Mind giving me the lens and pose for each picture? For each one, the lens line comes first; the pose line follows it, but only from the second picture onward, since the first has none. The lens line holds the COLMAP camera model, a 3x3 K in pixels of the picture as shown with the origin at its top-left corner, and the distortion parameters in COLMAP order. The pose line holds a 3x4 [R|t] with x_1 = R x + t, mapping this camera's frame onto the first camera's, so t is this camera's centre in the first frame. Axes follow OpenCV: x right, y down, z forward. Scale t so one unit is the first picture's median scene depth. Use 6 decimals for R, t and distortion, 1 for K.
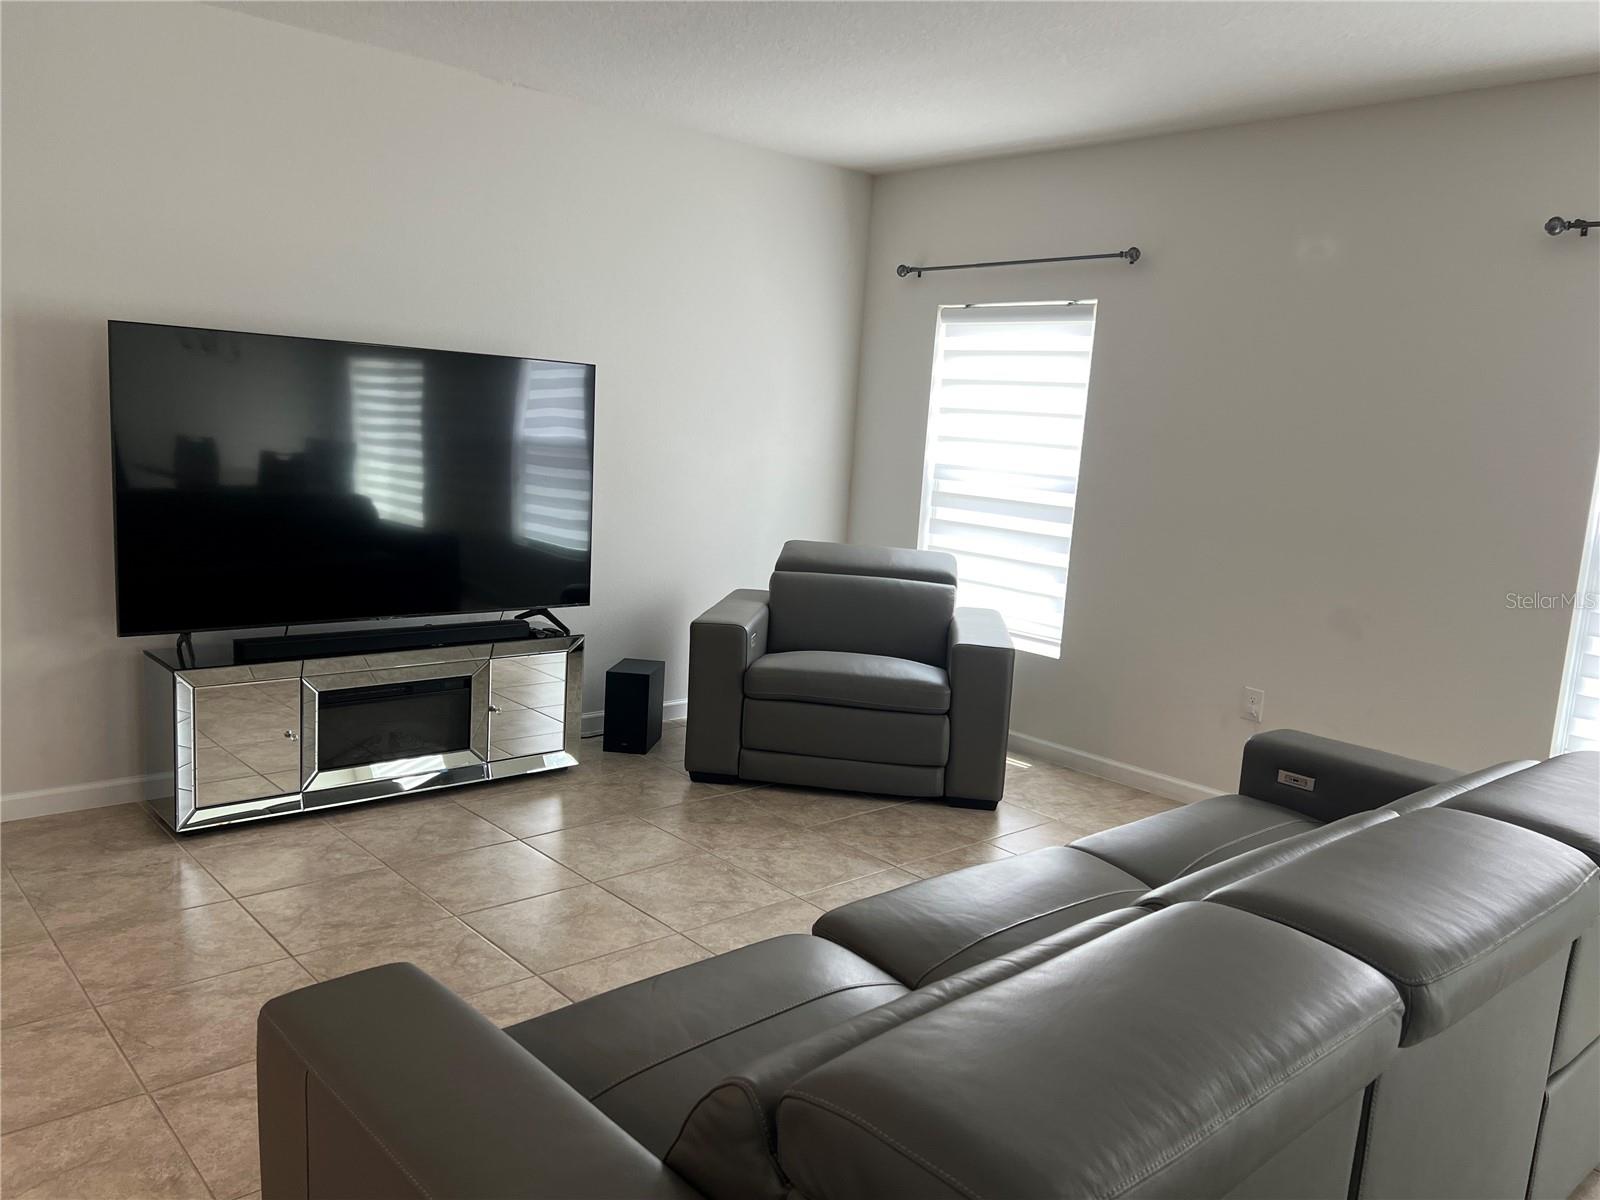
lens RADIAL K [[1205.5, 0, 800.0], [0, 1205.5, 600.0], [0, 0, 1]] dist [0.072795, -0.084800]
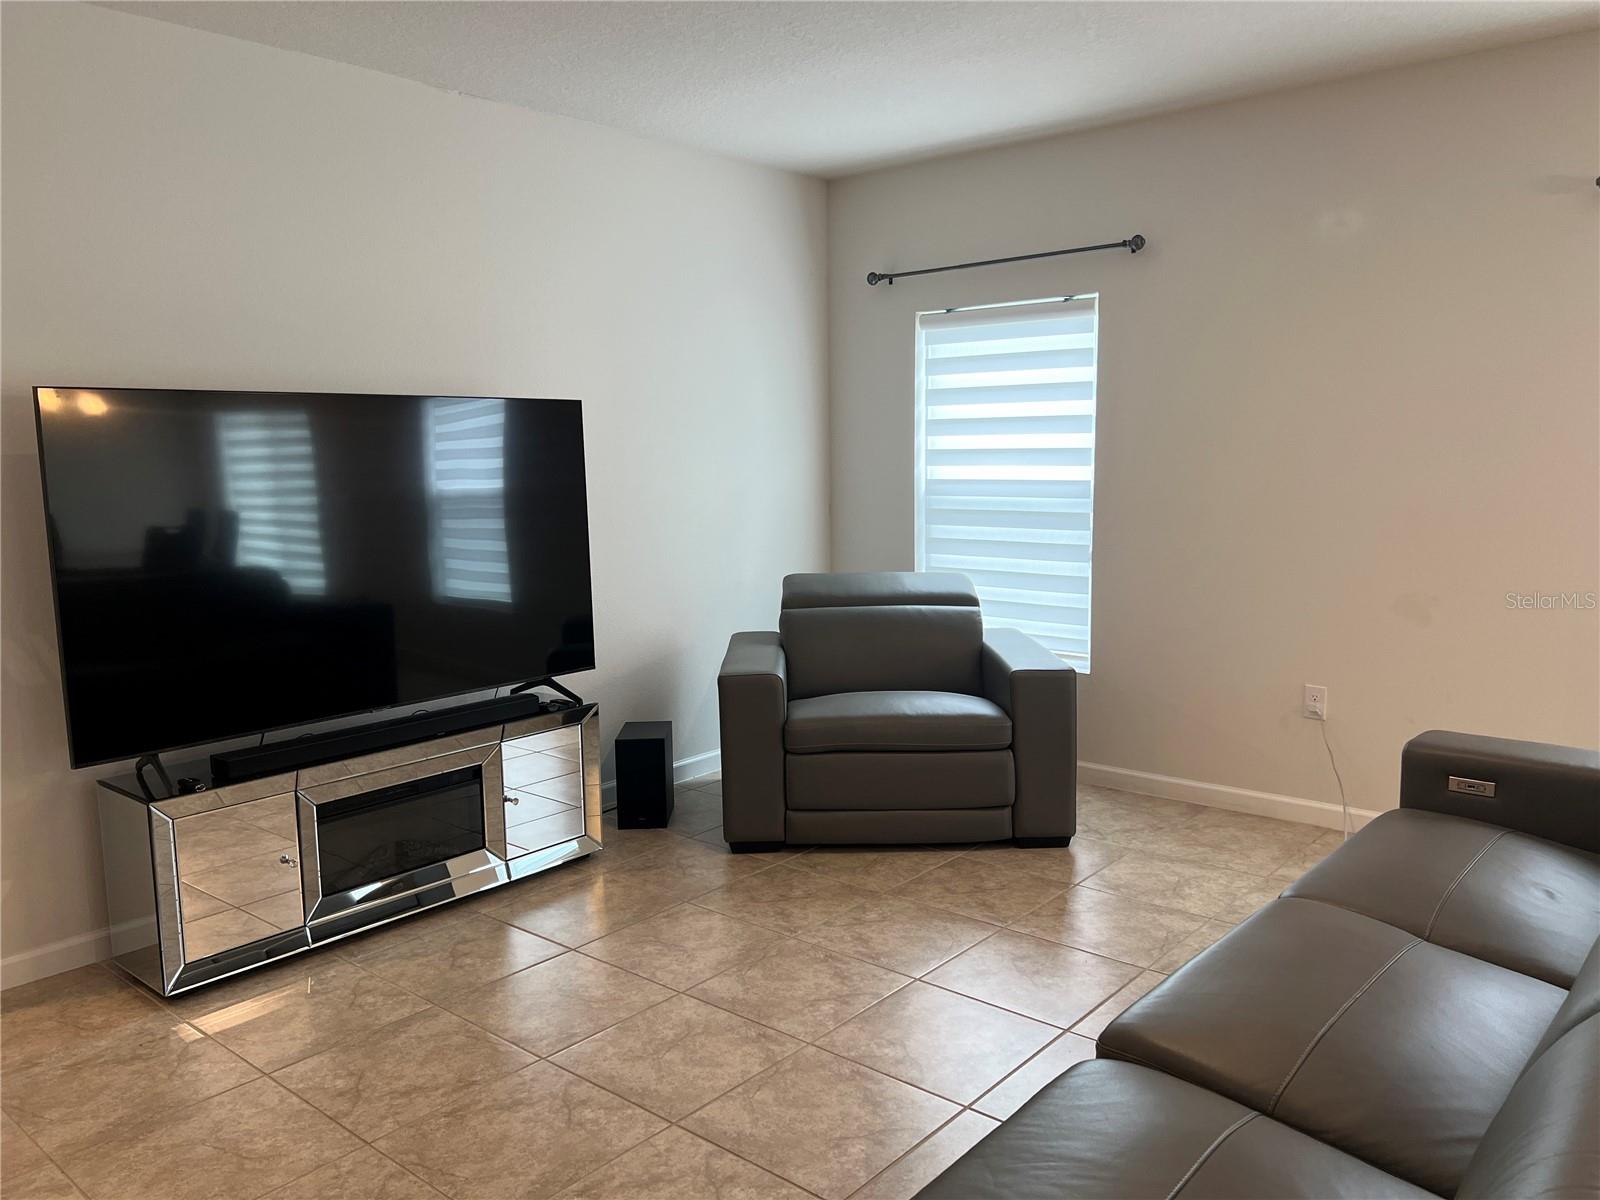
lens RADIAL K [[1205.5, 0, 800.0], [0, 1205.5, 600.0], [0, 0, 1]] dist [0.072795, -0.084800]
pose [[0.988675, -0.094297, 0.116745, -0.131131], [0.096832, 0.995168, -0.016225, -0.017840], [-0.114651, 0.027346, 0.993029, 0.102588]]
